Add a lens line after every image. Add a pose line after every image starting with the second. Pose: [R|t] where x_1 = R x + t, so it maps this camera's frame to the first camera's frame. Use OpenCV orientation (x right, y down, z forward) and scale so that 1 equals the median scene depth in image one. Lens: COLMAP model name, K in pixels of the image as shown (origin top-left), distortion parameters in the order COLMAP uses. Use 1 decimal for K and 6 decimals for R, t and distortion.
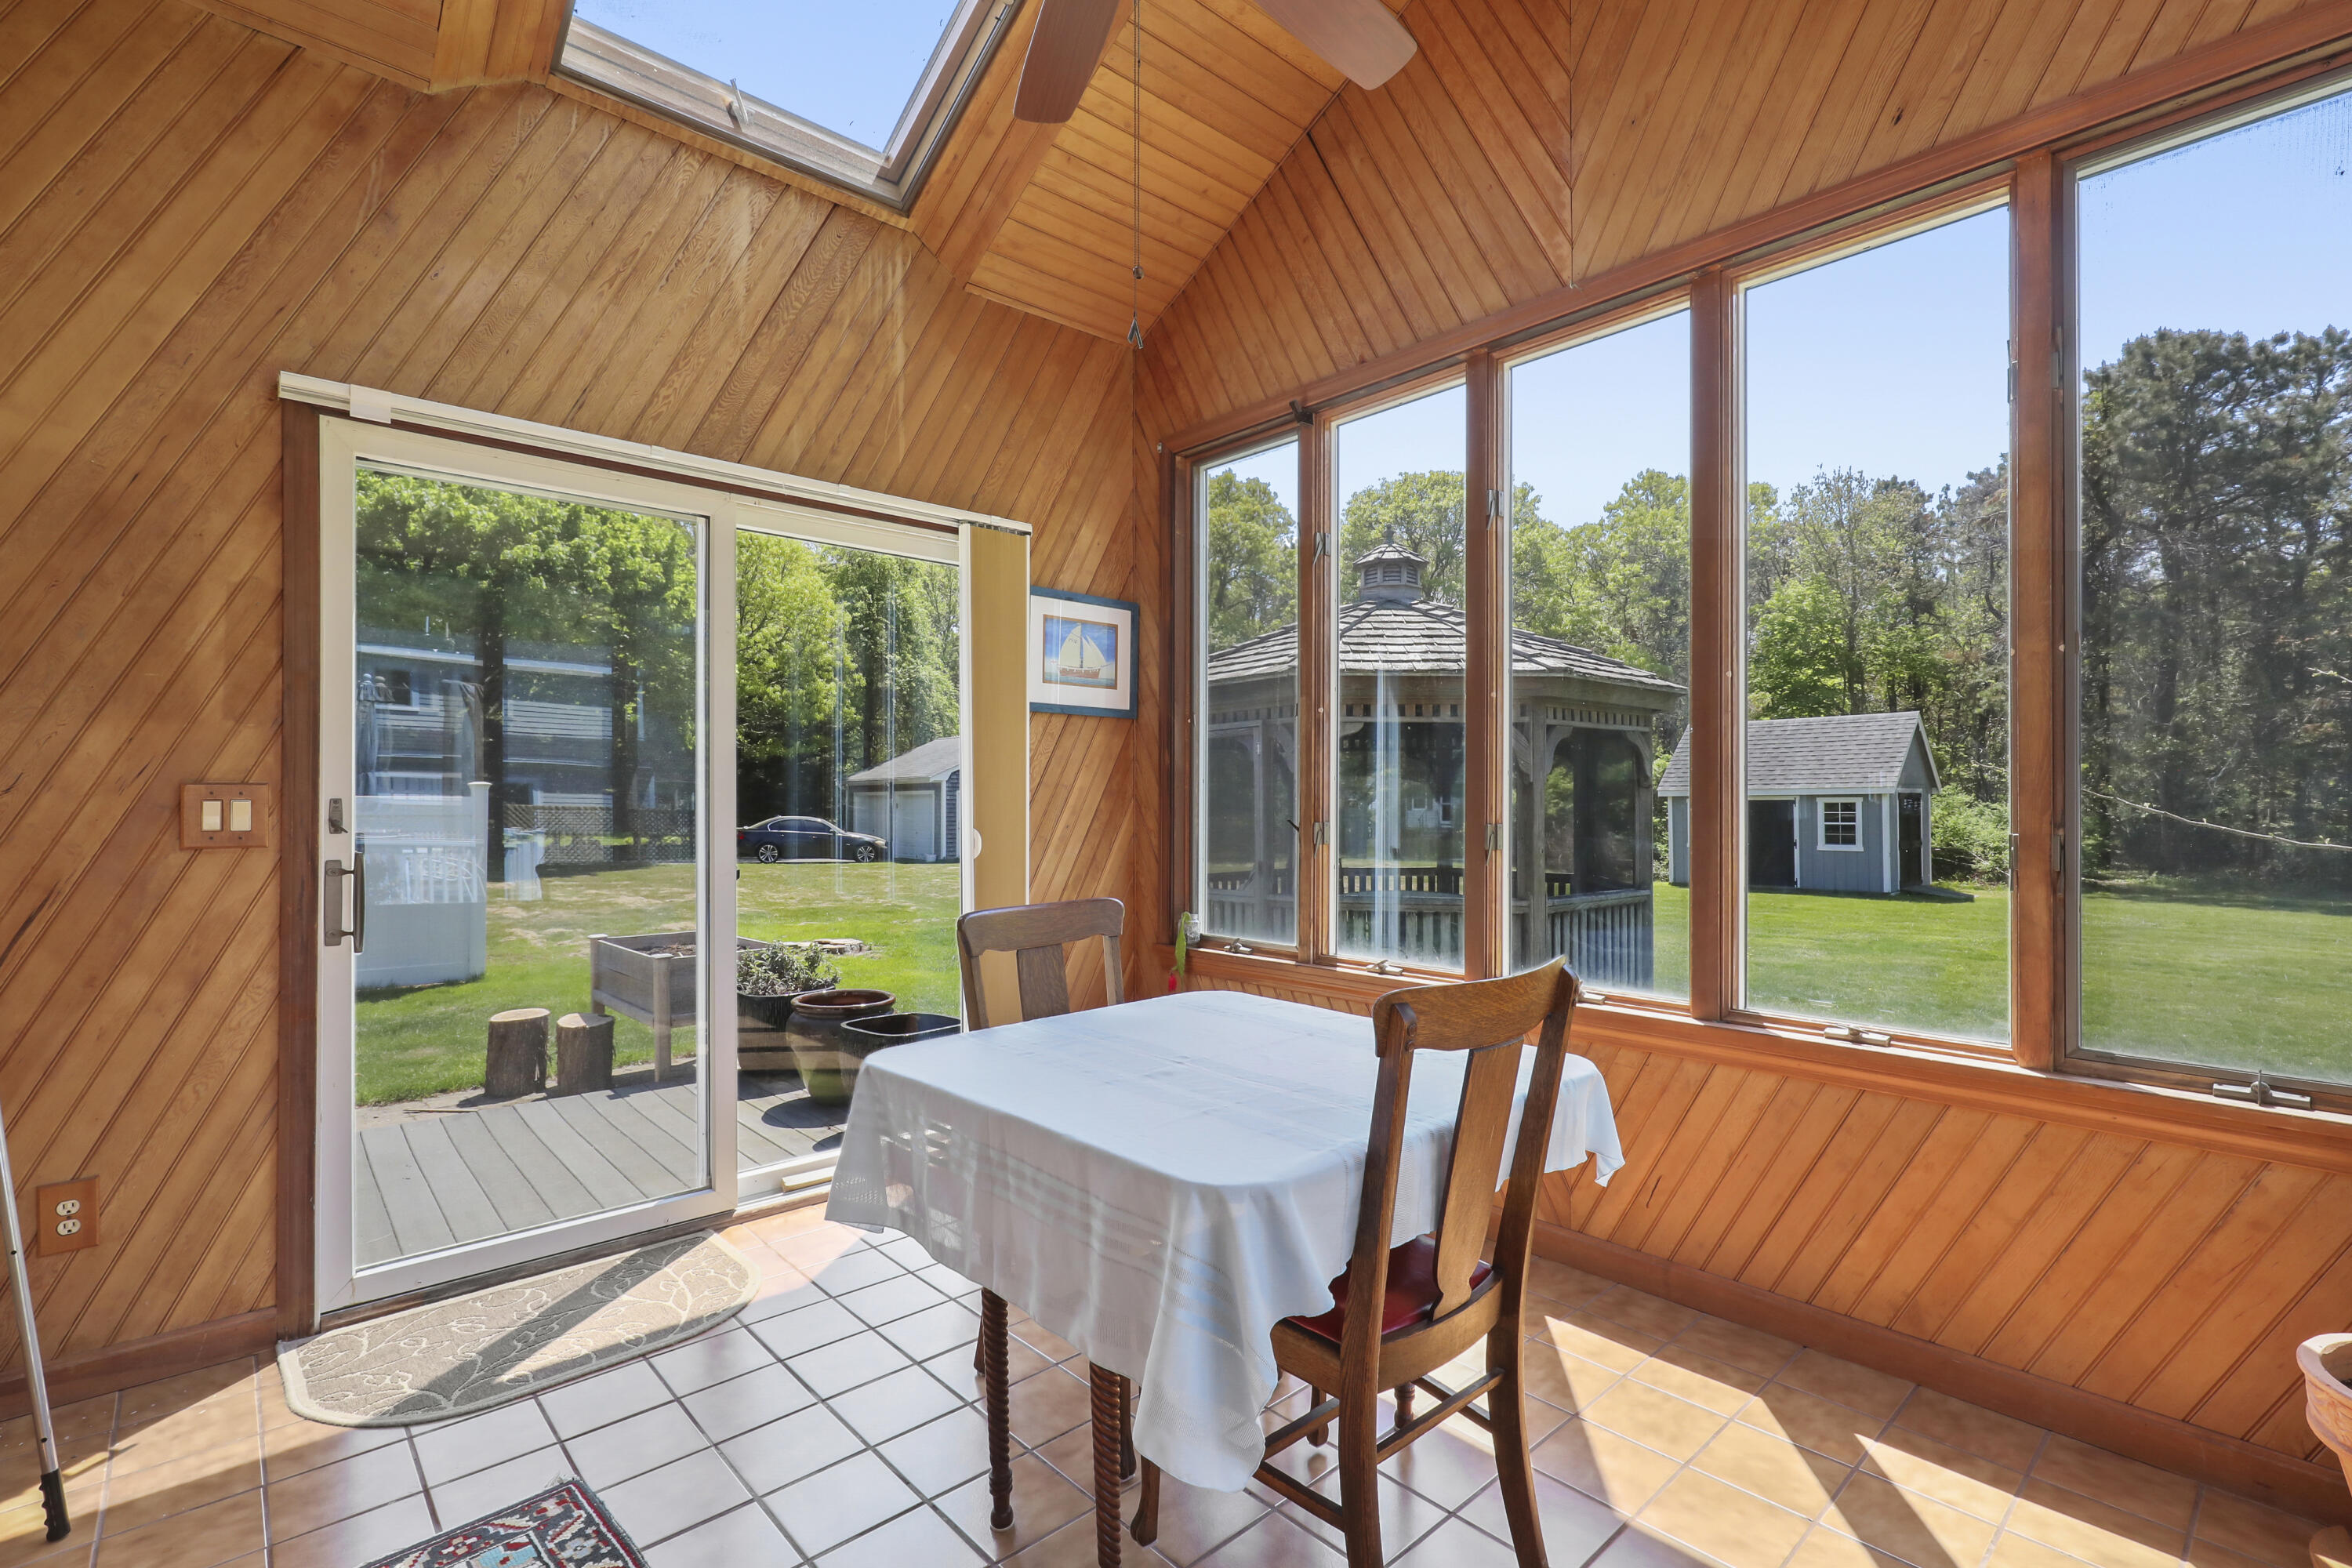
lens RADIAL K [[1071.5, 0, 1166.5], [0, 1071.5, 792.4], [0, 0, 1]] dist [-0.001681, -0.000253]
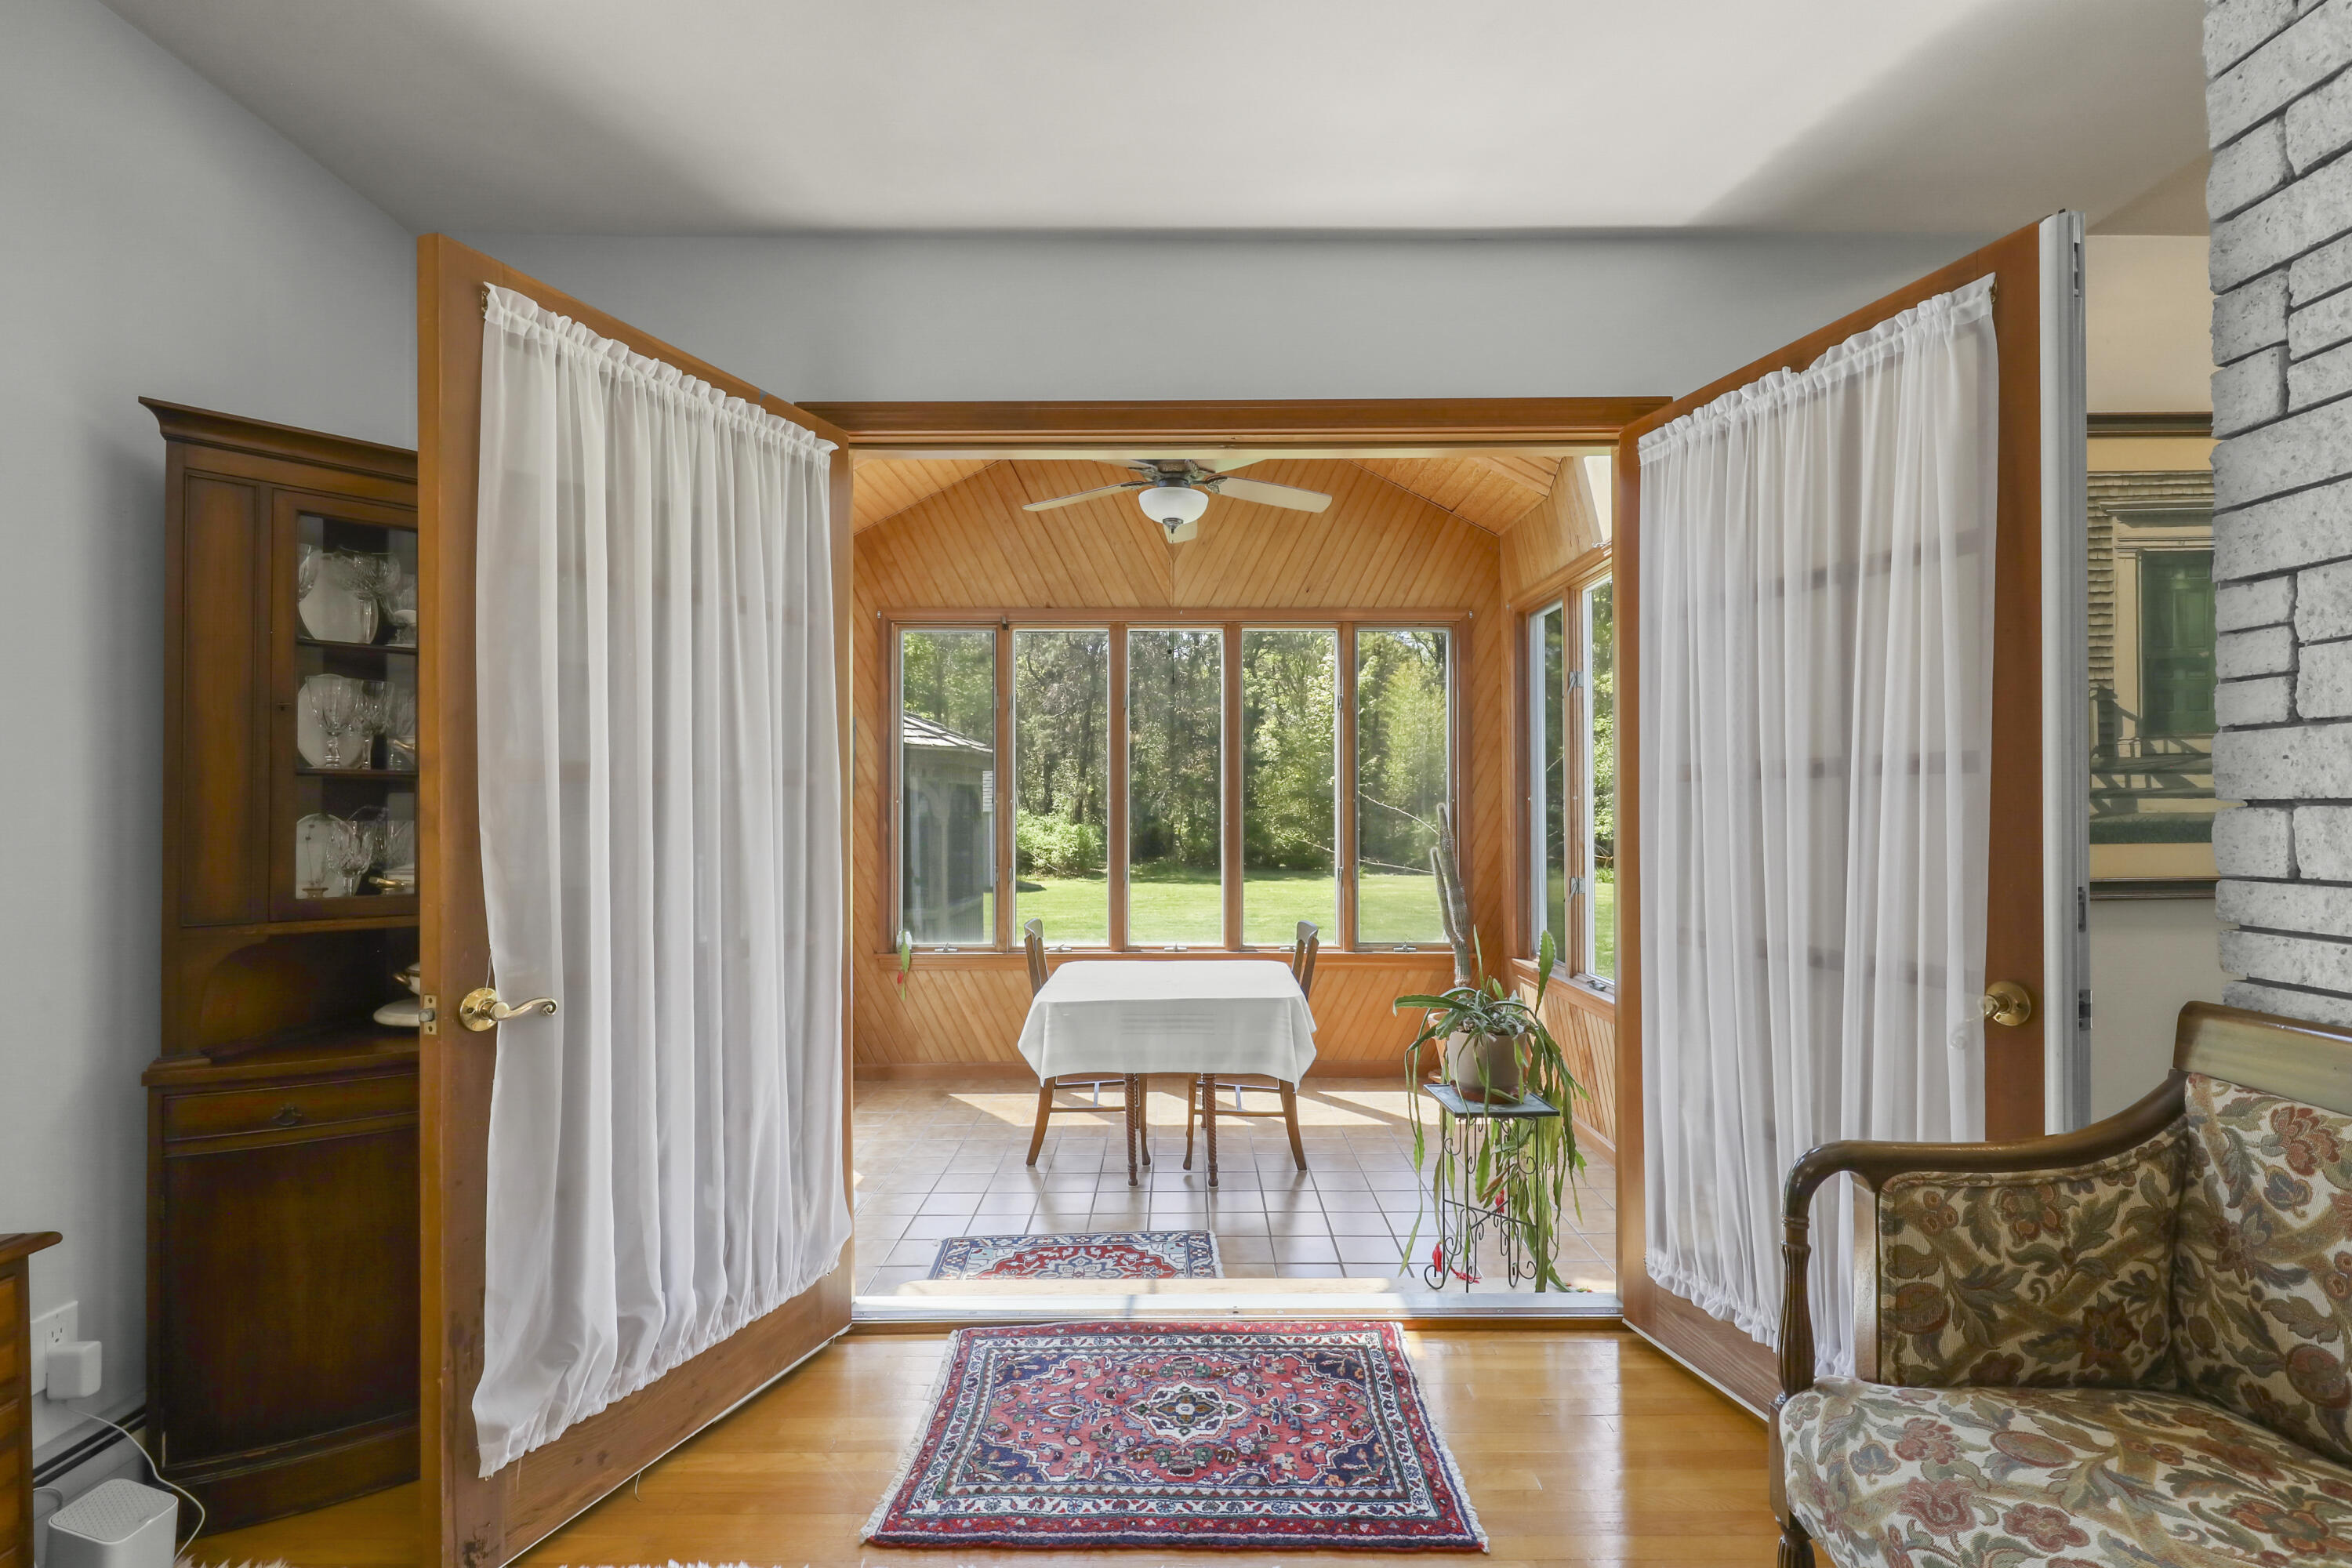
lens RADIAL K [[1071.5, 0, 1189.0], [0, 1071.5, 796.6], [0, 0, 1]] dist [-0.001681, -0.000253]
pose [[0.666379, 0.005842, 0.745591, -0.940773], [-0.003889, 0.999983, -0.004359, -0.079679], [-0.745603, 0.000005, 0.666390, -0.333365]]
